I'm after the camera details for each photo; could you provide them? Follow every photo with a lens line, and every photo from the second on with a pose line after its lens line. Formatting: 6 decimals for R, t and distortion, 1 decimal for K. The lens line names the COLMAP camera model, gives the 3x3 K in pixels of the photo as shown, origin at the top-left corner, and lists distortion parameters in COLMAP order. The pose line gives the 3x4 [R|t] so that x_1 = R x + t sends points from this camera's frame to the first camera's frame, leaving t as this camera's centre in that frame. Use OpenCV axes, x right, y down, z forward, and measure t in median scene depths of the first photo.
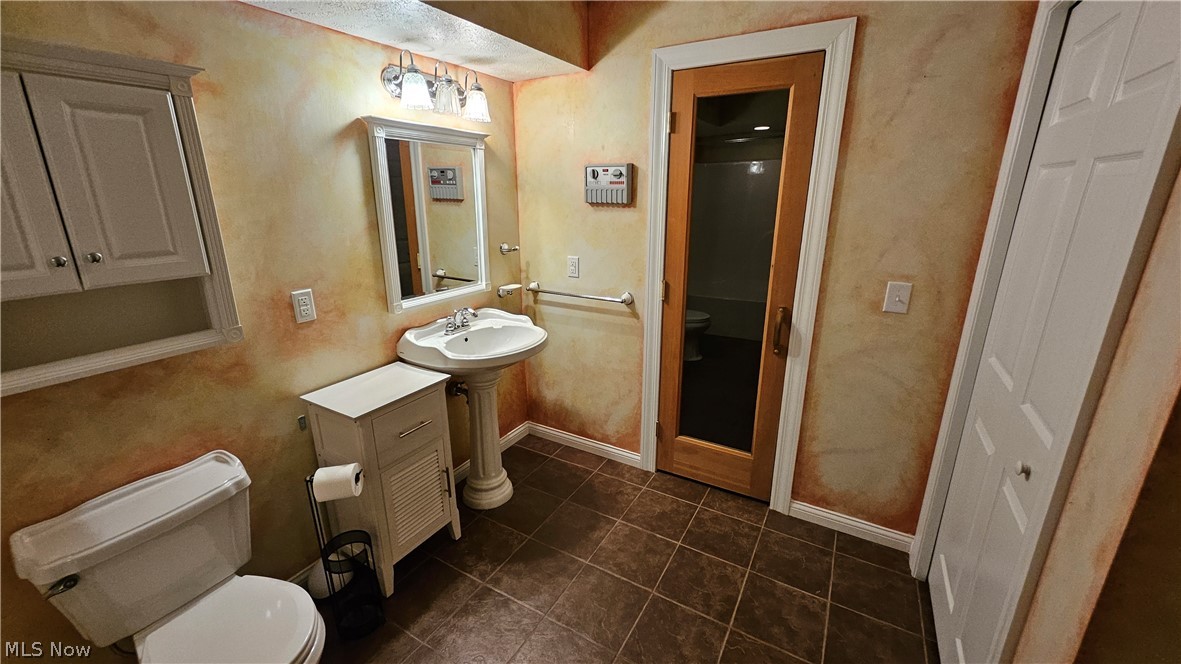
lens RADIAL K [[464.4, 0, 591.1], [0, 464.4, 326.8], [0, 0, 1]] dist [0.006420, -0.002838]
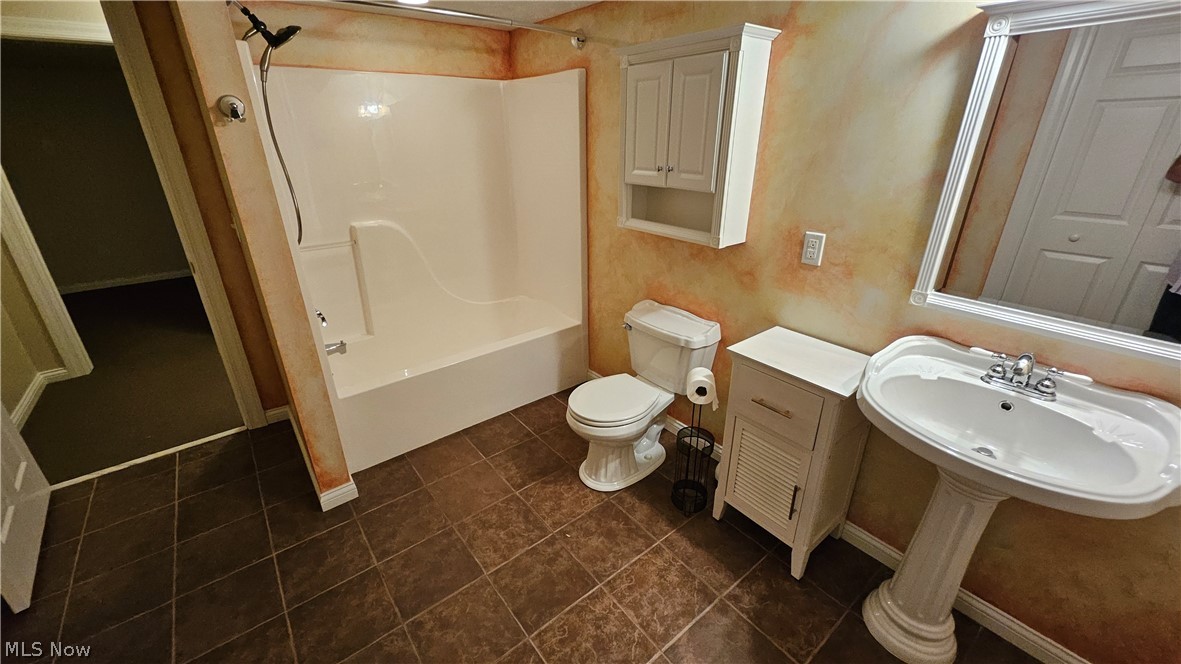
lens RADIAL K [[464.4, 0, 591.9], [0, 464.4, 329.9], [0, 0, 1]] dist [0.006420, -0.002838]
pose [[-0.361876, 0.368158, -0.856449, 0.467245], [-0.256429, 0.843962, 0.471139, -0.245064], [0.896265, 0.390112, -0.211003, 0.856404]]
